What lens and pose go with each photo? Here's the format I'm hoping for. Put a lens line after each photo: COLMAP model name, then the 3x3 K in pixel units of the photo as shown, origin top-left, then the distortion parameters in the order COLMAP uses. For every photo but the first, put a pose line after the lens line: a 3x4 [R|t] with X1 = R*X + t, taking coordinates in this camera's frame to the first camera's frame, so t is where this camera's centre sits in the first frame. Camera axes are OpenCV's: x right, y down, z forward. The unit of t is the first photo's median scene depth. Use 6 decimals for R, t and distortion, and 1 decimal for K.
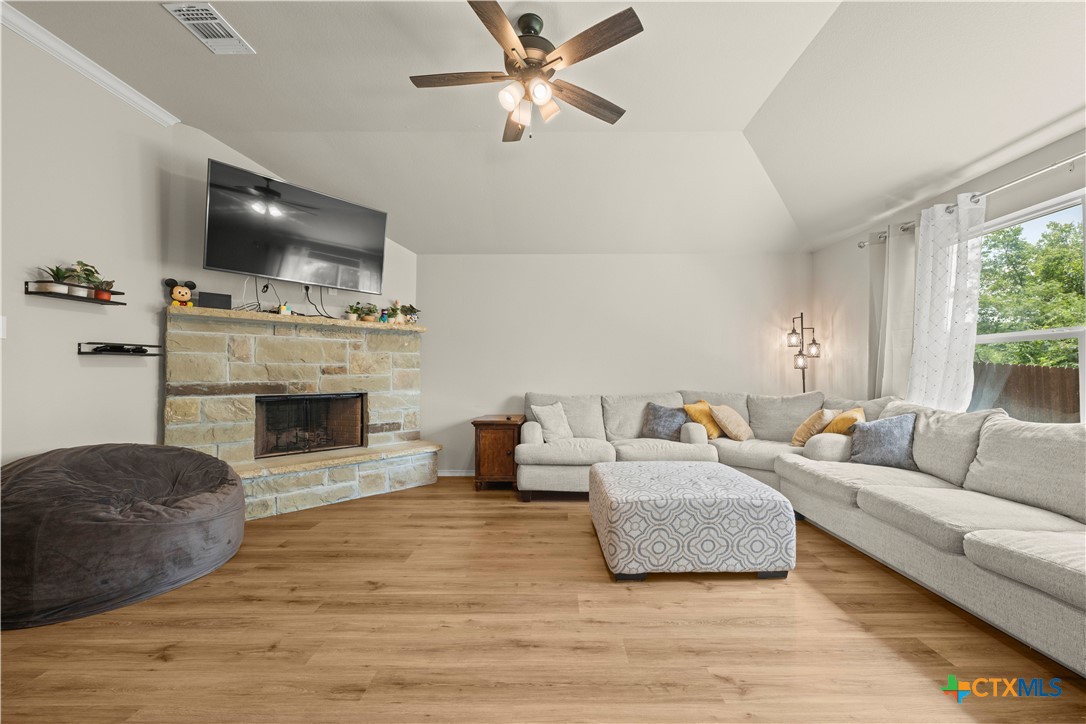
lens RADIAL K [[429.9, 0, 556.0], [0, 429.9, 362.5], [0, 0, 1]] dist [0.001042, -0.000076]
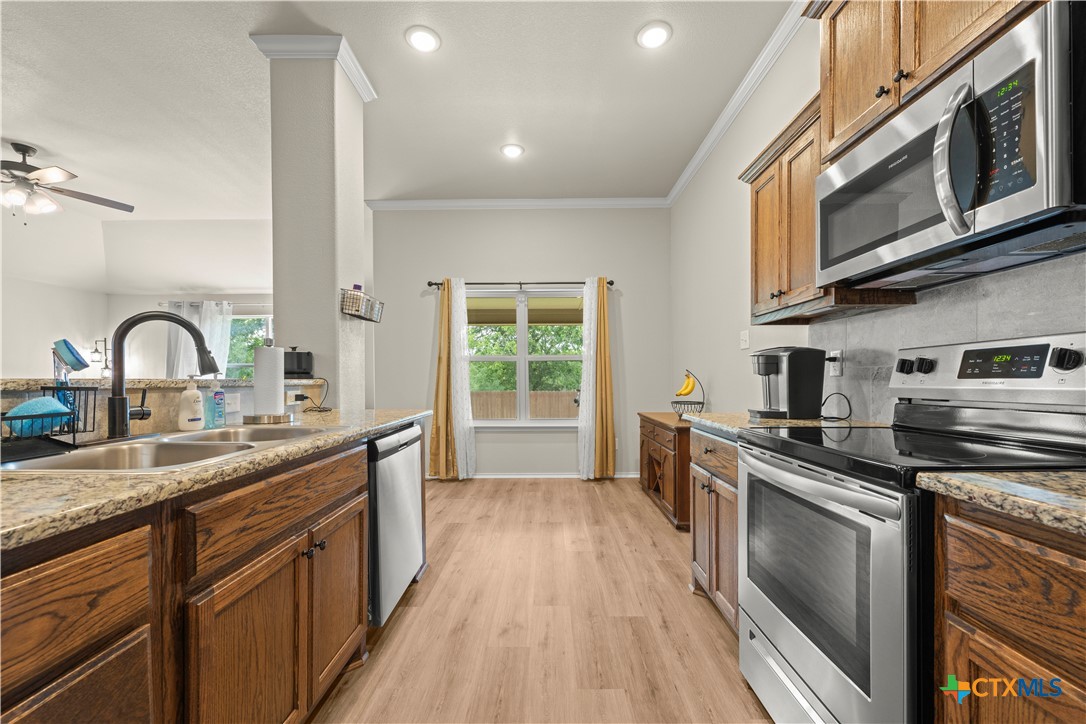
lens RADIAL K [[435.3, 0, 547.4], [0, 435.3, 380.7], [0, 0, 1]] dist [0.000165, 0.000074]
pose [[0.008000, -0.001410, 0.999967, -1.001909], [-0.019620, 0.999806, 0.001567, -0.009087], [-0.999776, -0.019632, 0.007971, -0.543102]]
